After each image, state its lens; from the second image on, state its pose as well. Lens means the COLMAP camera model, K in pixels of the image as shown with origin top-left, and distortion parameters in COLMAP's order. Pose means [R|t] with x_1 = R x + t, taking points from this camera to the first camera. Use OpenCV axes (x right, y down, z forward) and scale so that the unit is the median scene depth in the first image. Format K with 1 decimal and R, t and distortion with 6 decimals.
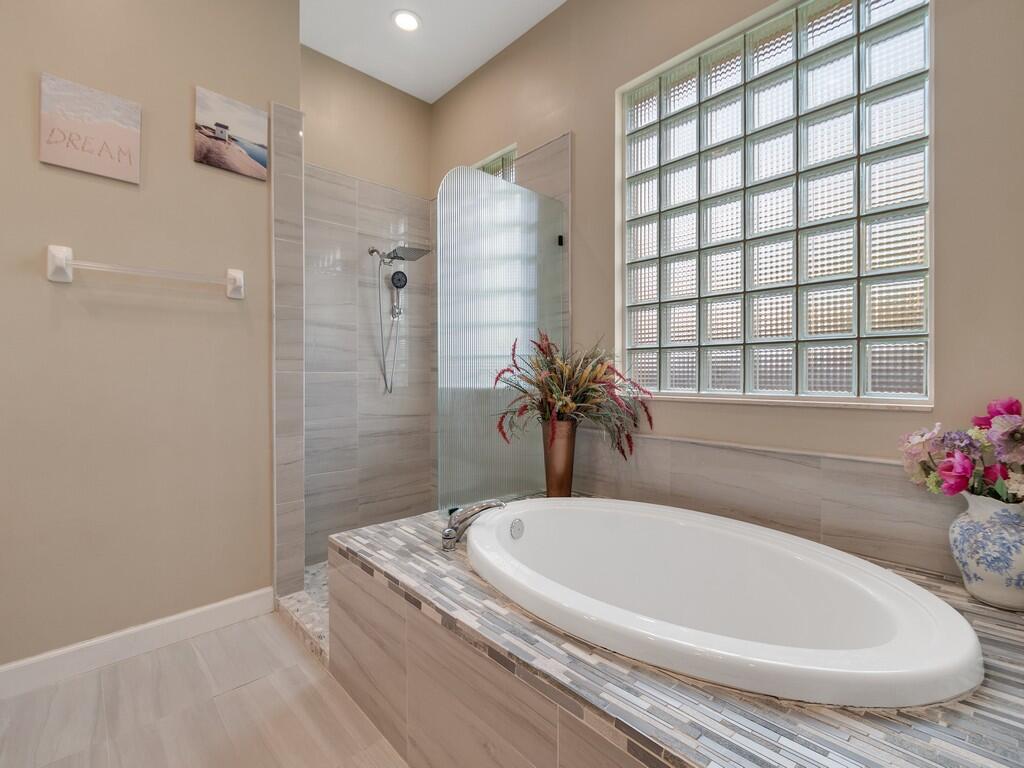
lens RADIAL K [[465.7, 0, 506.0], [0, 465.7, 364.8], [0, 0, 1]] dist [0.007366, -0.000392]
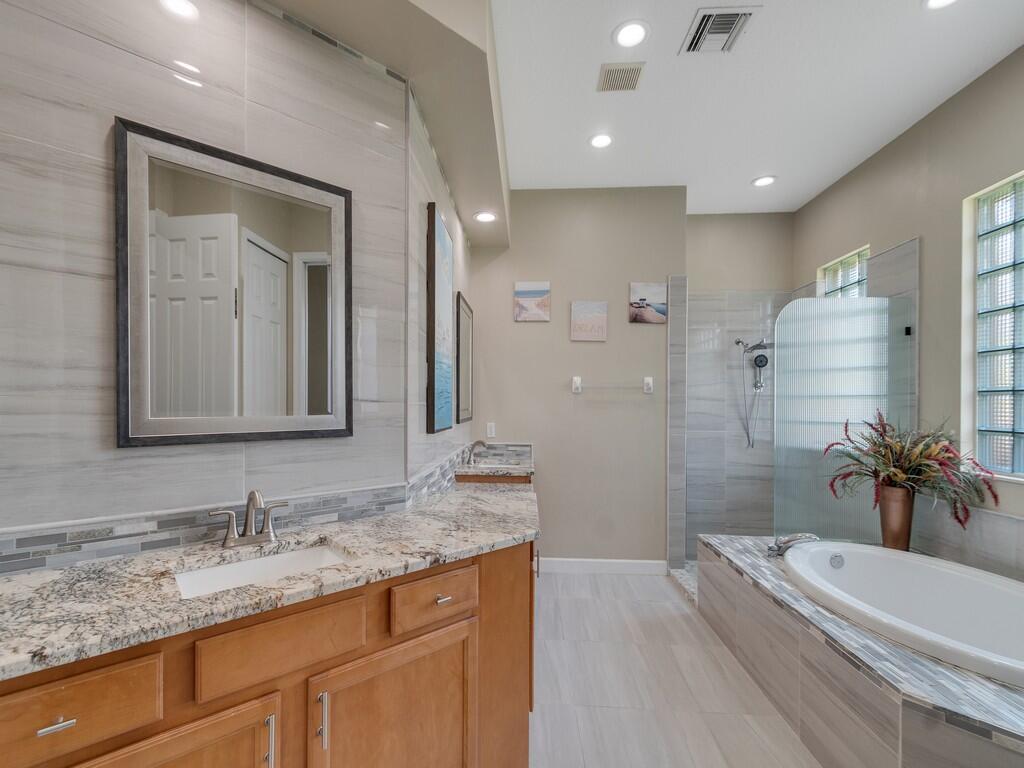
lens RADIAL K [[456.5, 0, 499.1], [0, 456.5, 416.2], [0, 0, 1]] dist [0.000719, -0.000825]
pose [[0.689290, 0.026396, -0.724004, 0.277437], [0.005271, 0.999127, 0.041445, -0.124684], [0.724466, -0.032383, 0.688549, -0.584583]]
